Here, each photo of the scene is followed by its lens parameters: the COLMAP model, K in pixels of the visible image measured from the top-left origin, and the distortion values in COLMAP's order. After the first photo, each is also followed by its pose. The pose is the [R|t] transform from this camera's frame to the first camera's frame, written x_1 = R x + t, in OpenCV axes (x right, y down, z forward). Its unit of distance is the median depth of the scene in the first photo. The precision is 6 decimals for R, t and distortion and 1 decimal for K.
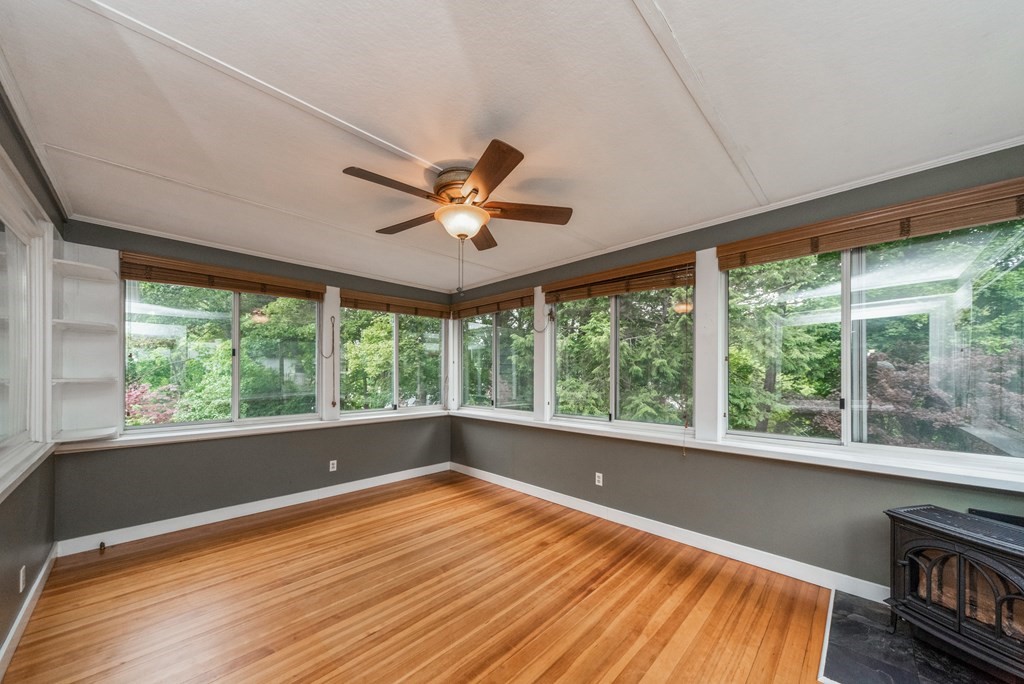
lens RADIAL K [[353.6, 0, 510.5], [0, 353.6, 374.2], [0, 0, 1]] dist [-0.000349, -0.000093]
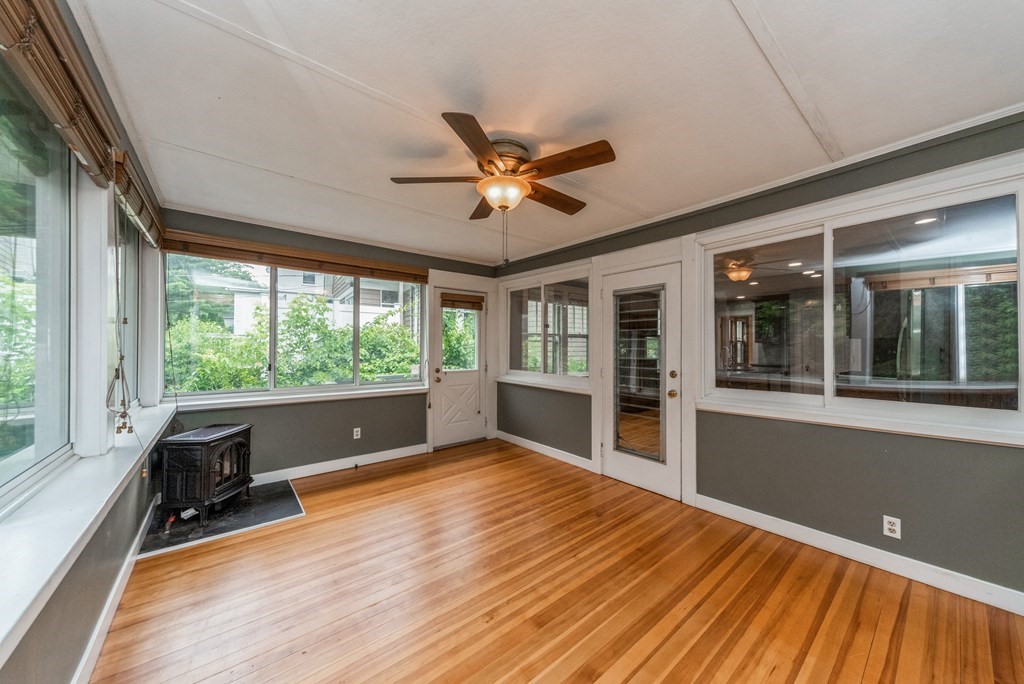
lens RADIAL K [[355.9, 0, 519.2], [0, 355.9, 347.4], [0, 0, 1]] dist [0.000097, -0.000031]
pose [[-0.995552, -0.007626, 0.093901, -0.174559], [-0.007895, 0.999966, -0.002491, 0.003798], [-0.093879, -0.003222, -0.995578, 1.263503]]
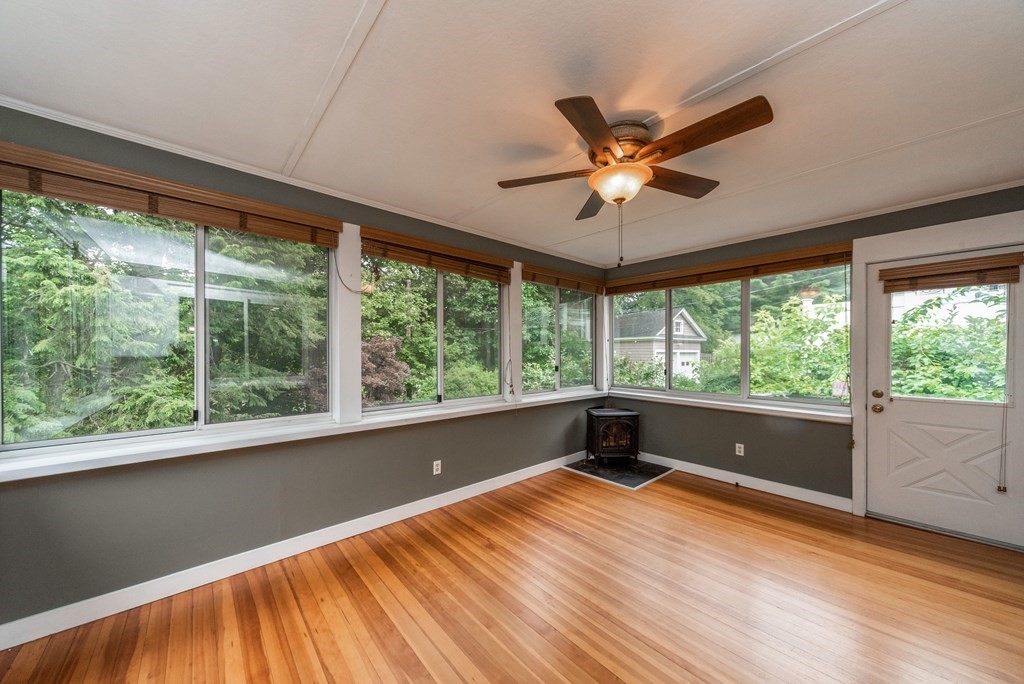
lens RADIAL K [[353.9, 0, 505.9], [0, 353.9, 356.3], [0, 0, 1]] dist [0.001018, 0.000032]
pose [[0.073933, -0.014483, 0.997158, -0.663459], [-0.006080, 0.999869, 0.014974, -0.007247], [-0.997245, -0.007170, 0.073835, 0.770482]]
